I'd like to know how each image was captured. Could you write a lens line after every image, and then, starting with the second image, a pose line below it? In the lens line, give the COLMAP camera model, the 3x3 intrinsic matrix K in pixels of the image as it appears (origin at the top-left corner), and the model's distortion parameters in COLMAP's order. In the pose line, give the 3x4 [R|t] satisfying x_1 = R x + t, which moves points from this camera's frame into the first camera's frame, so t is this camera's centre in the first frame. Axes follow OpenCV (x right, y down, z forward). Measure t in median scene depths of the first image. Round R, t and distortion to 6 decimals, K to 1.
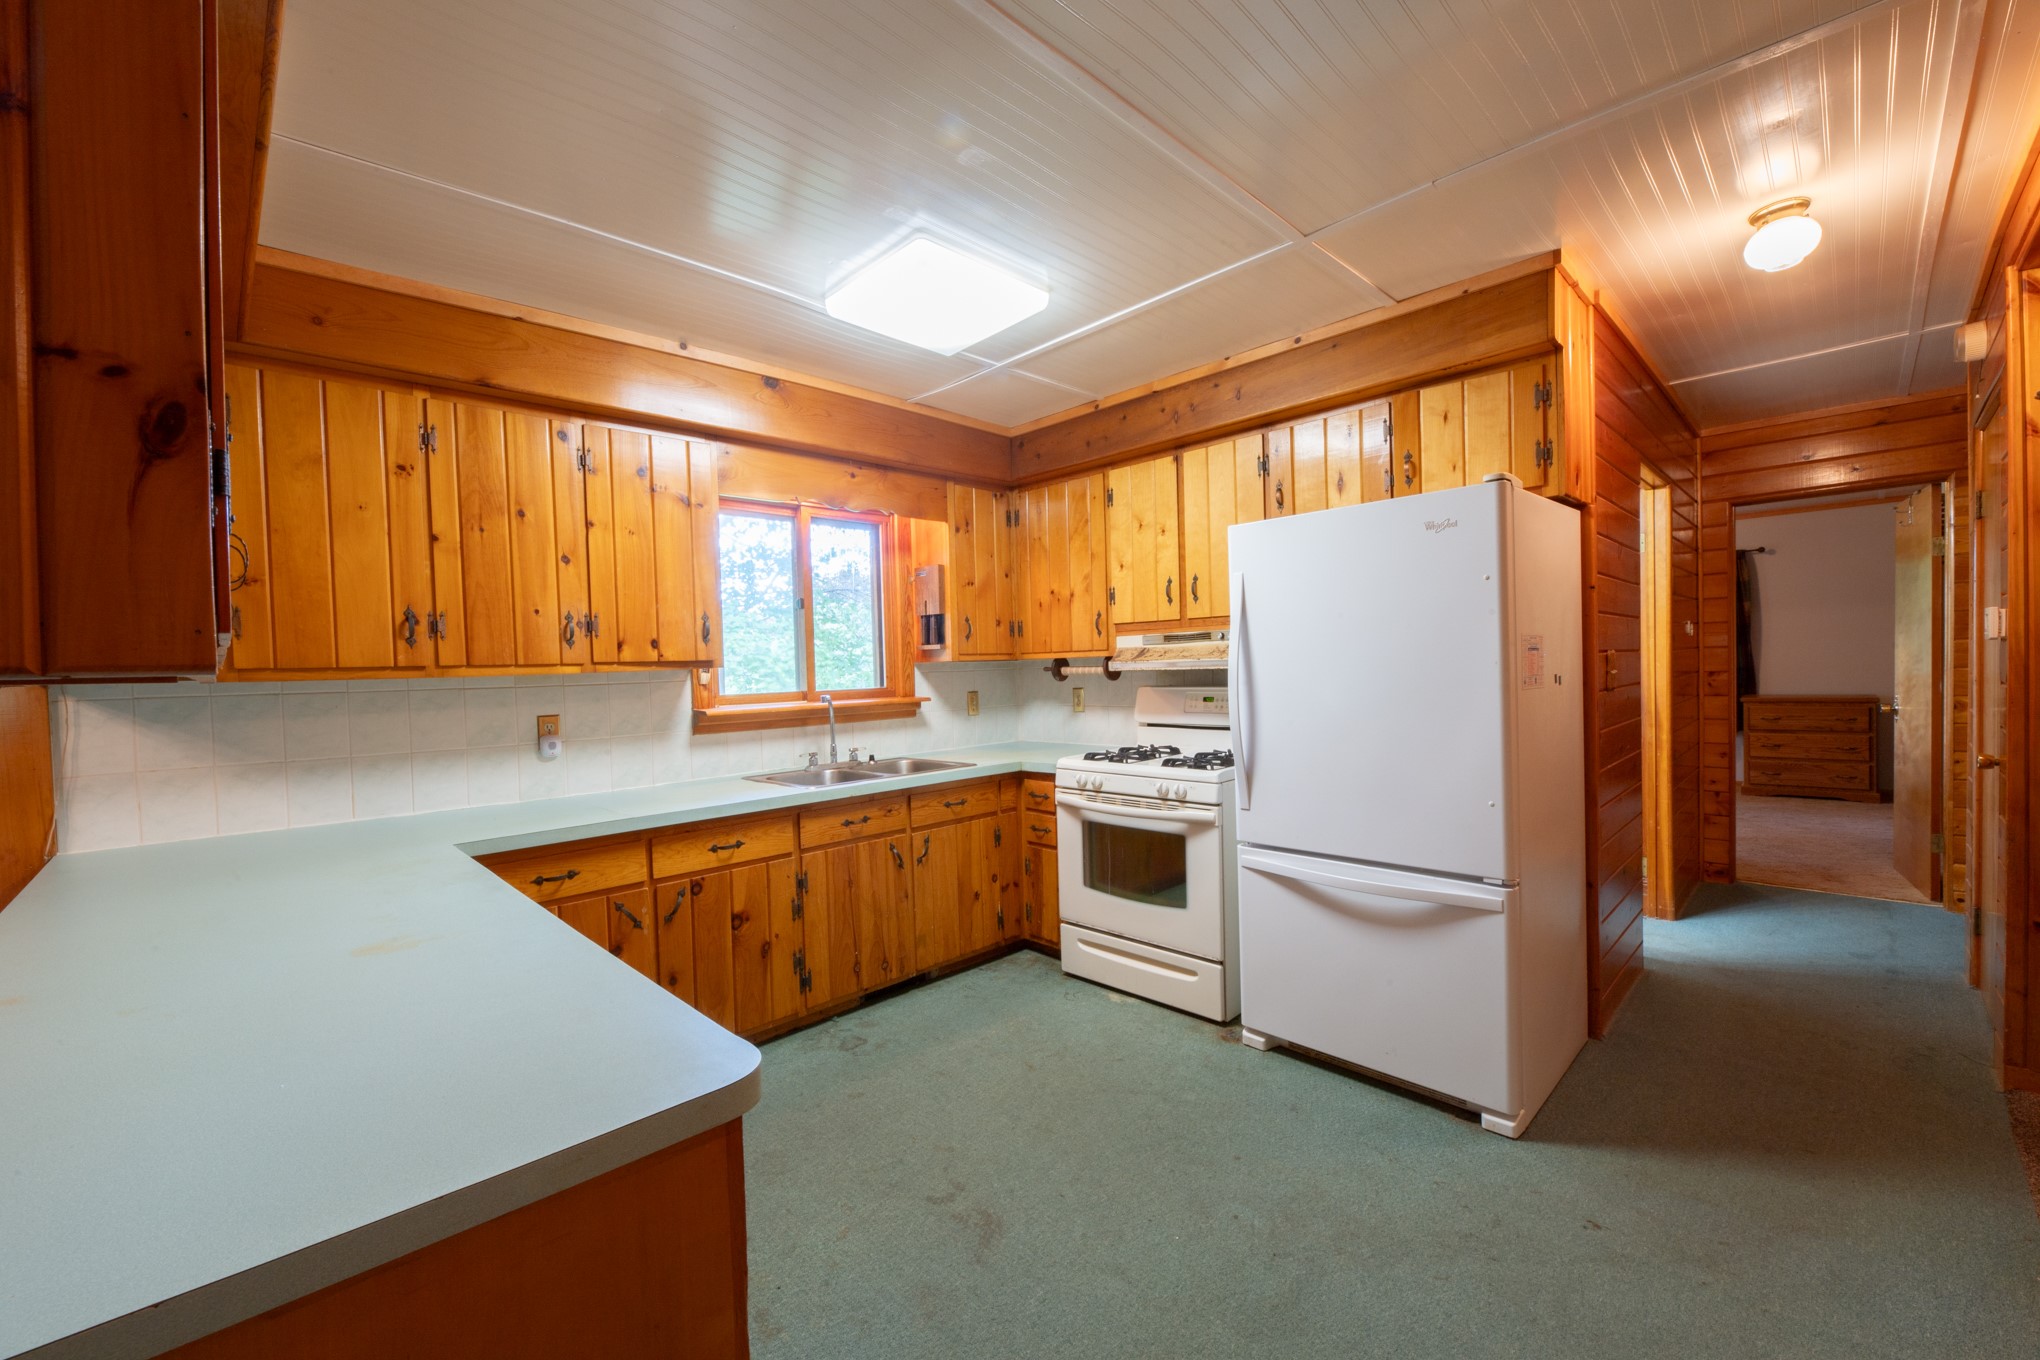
lens RADIAL K [[819.3, 0, 1017.3], [0, 819.3, 685.0], [0, 0, 1]] dist [0.000003, -0.003026]
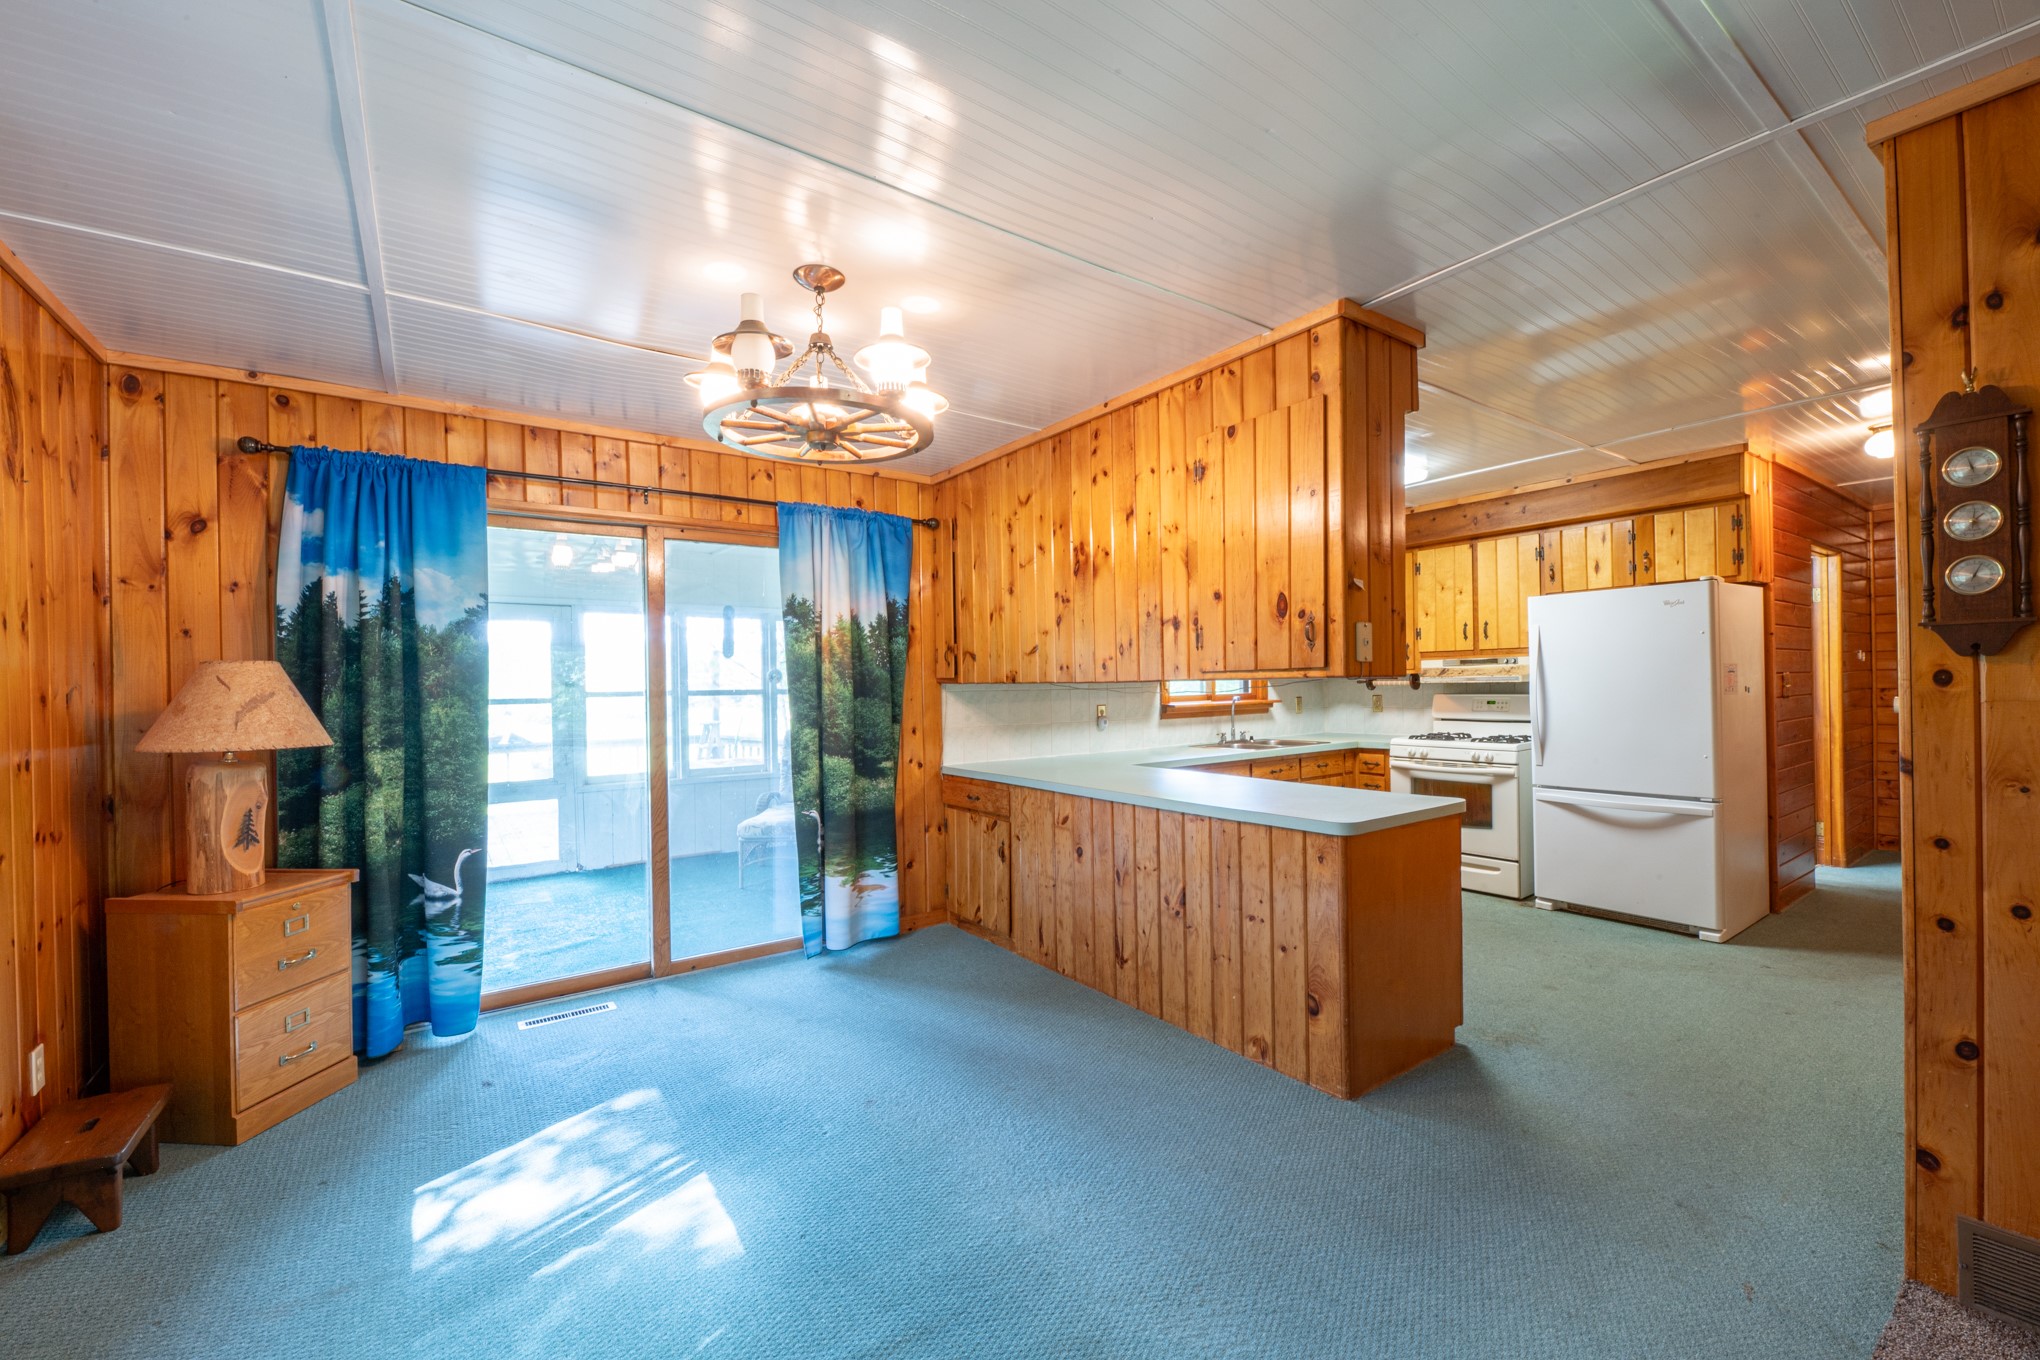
lens RADIAL K [[819.3, 0, 1015.0], [0, 819.3, 685.5], [0, 0, 1]] dist [0.000003, -0.003026]
pose [[0.987876, 0.009745, -0.154941, -0.474563], [-0.012554, 0.999774, -0.017166, 0.027509], [0.154739, 0.018903, 0.987775, -0.747787]]
